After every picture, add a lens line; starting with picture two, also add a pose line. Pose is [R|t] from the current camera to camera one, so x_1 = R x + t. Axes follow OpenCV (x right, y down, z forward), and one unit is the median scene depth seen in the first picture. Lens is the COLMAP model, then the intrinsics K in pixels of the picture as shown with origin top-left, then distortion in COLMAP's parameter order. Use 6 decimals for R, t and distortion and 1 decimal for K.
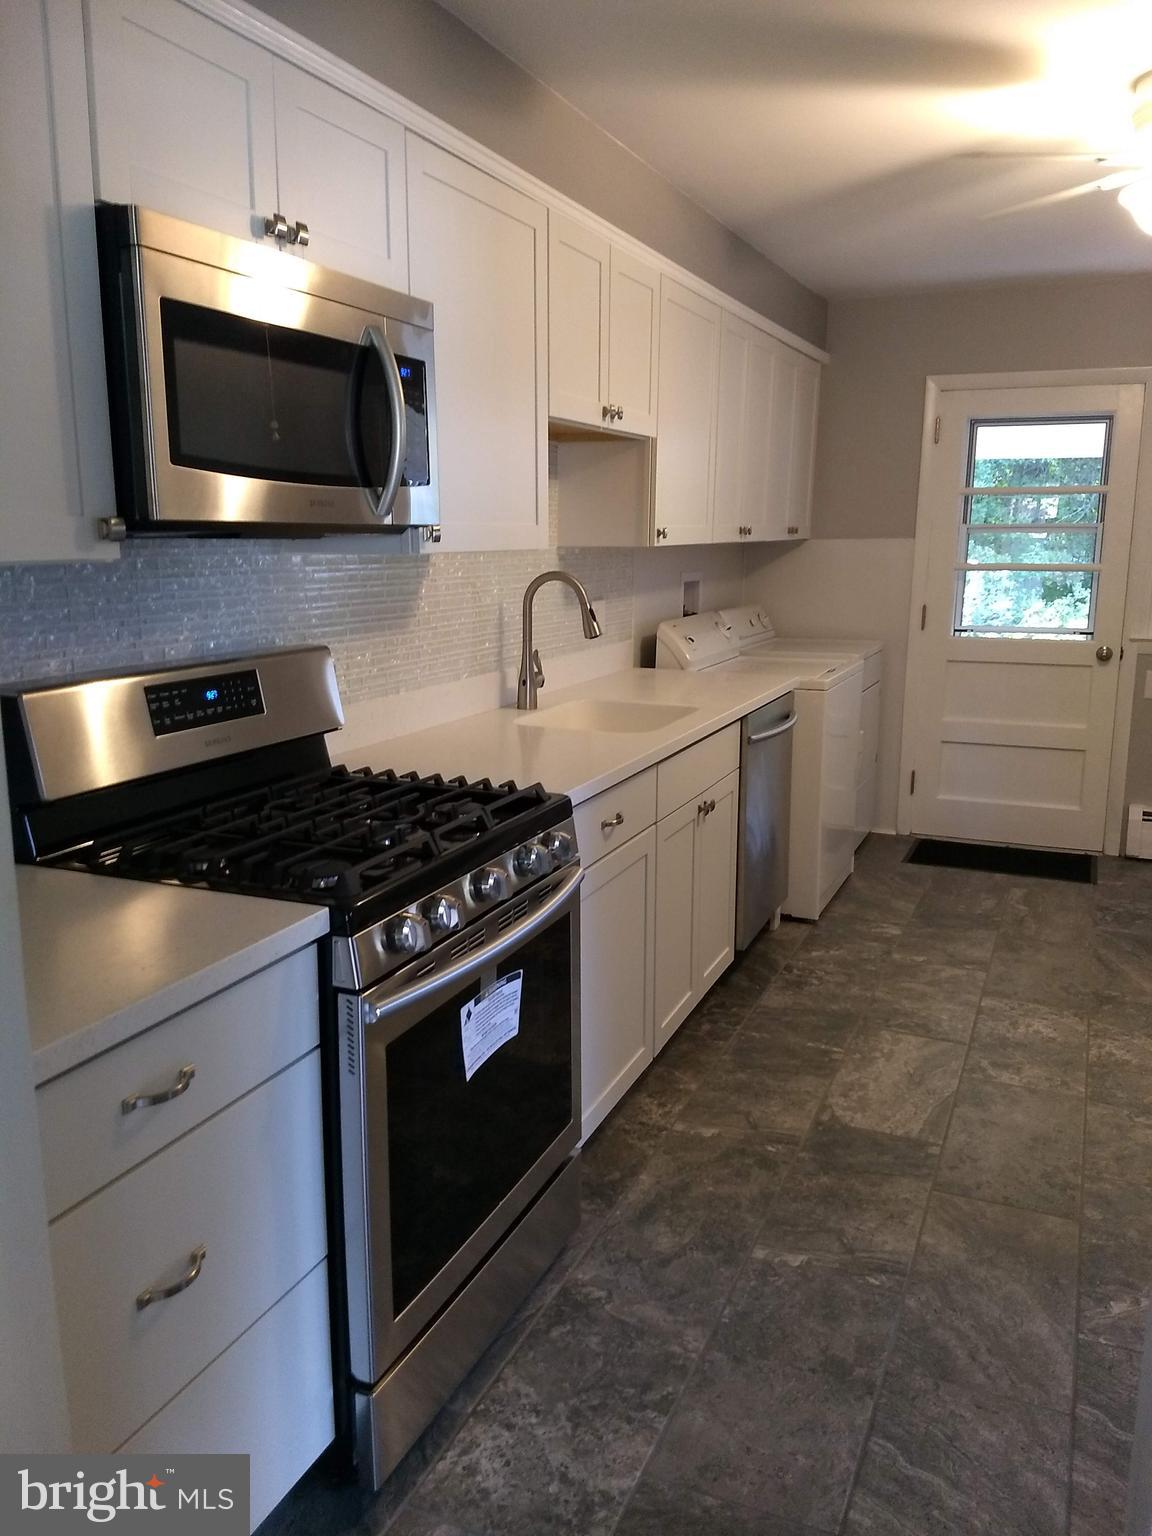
lens RADIAL K [[1176.5, 0, 579.0], [0, 1176.5, 760.6], [0, 0, 1]] dist [0.278540, -0.502971]
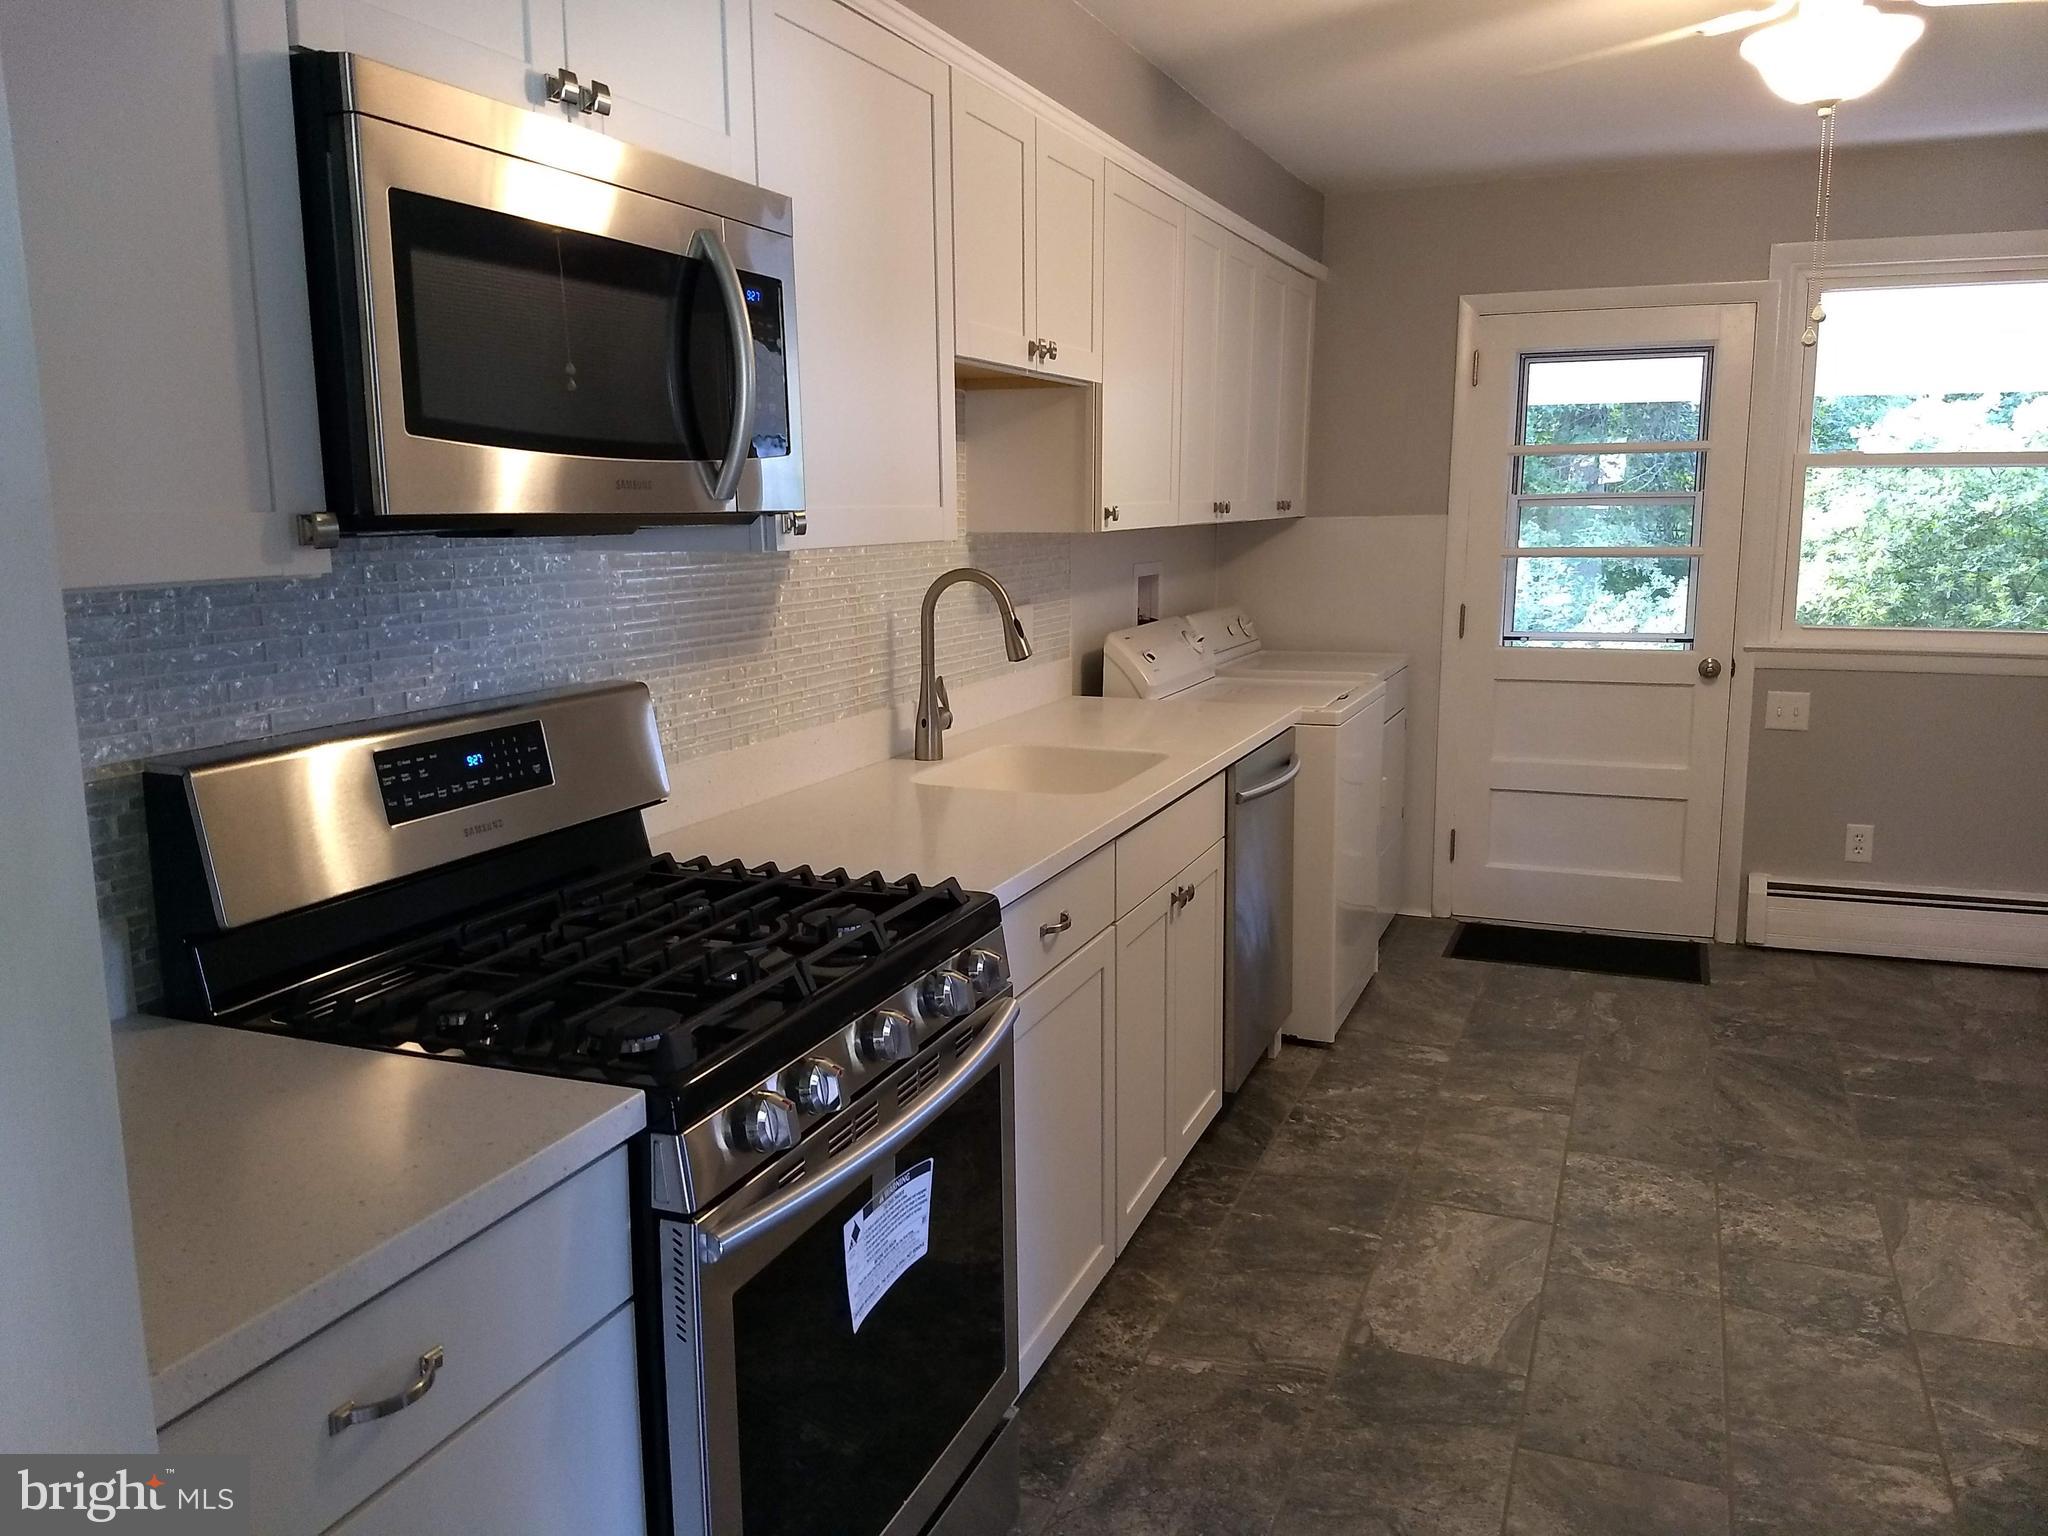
lens RADIAL K [[1568.7, 0, 1024.0], [0, 1568.7, 768.0], [0, 0, 1]] dist [0.278540, -0.502971]
pose [[0.999642, -0.013968, 0.022799, -0.008186], [0.014509, 0.999612, -0.023762, -0.015882], [-0.022459, 0.024084, 0.999458, 0.048678]]
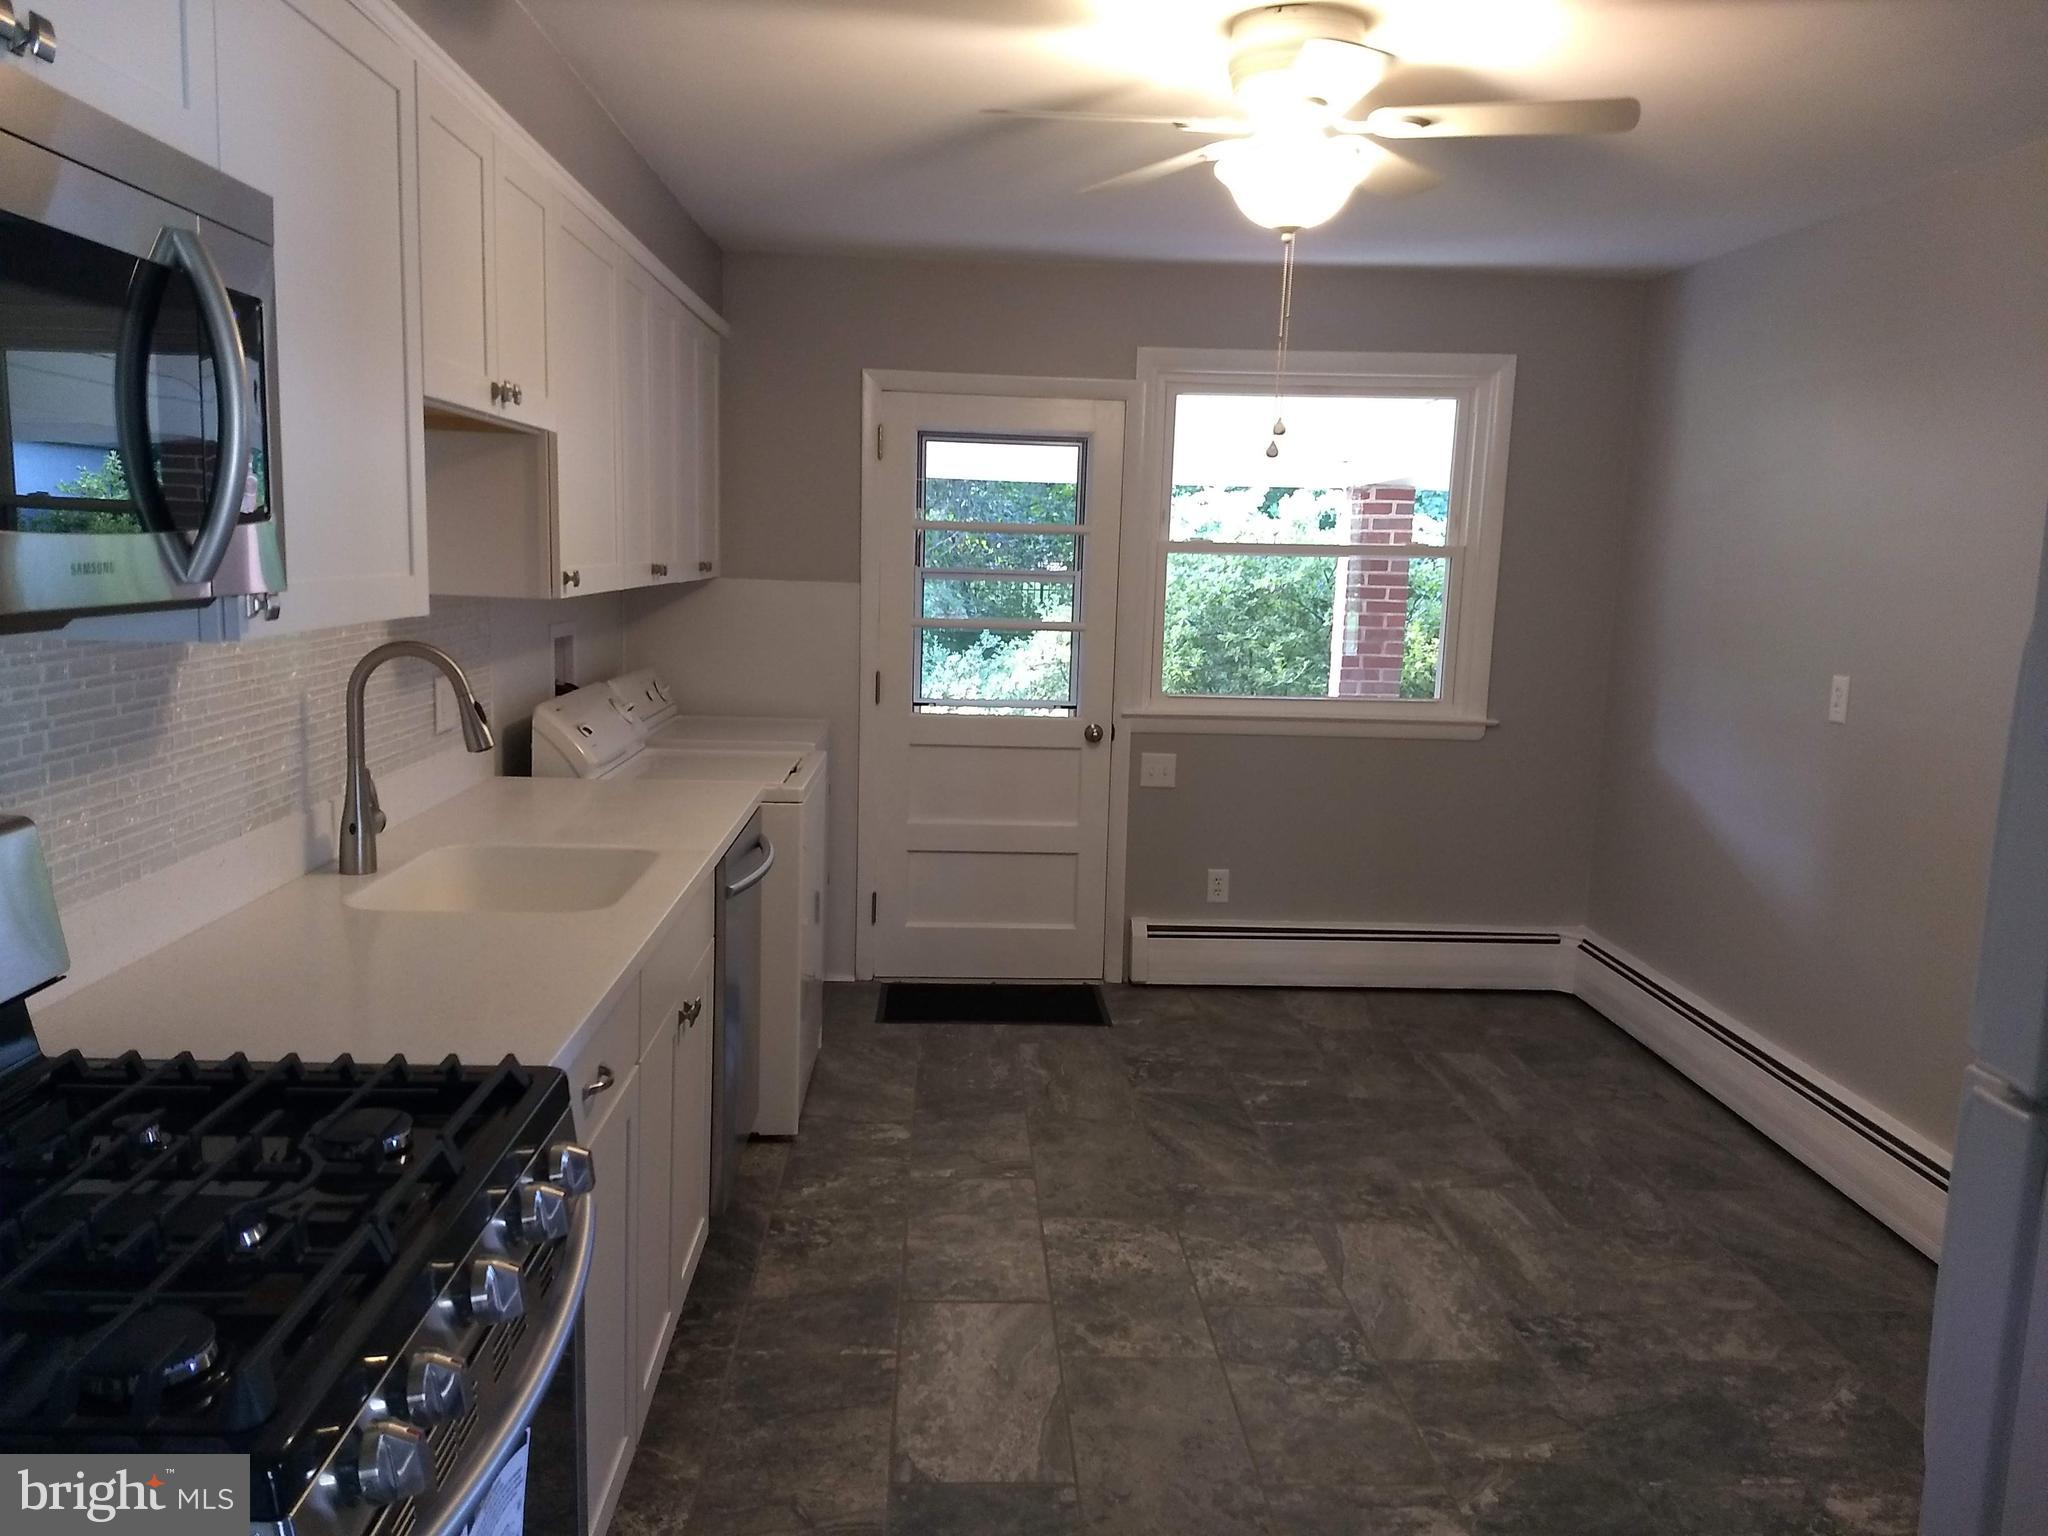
lens RADIAL K [[1553.1, 0, 1016.4], [0, 1553.1, 767.6], [0, 0, 1]] dist [0.298890, -0.639665]
pose [[0.898961, -0.037872, 0.436389, -0.097844], [0.057204, 0.997874, -0.031239, -0.053893], [-0.434278, 0.053045, 0.899216, 0.148146]]
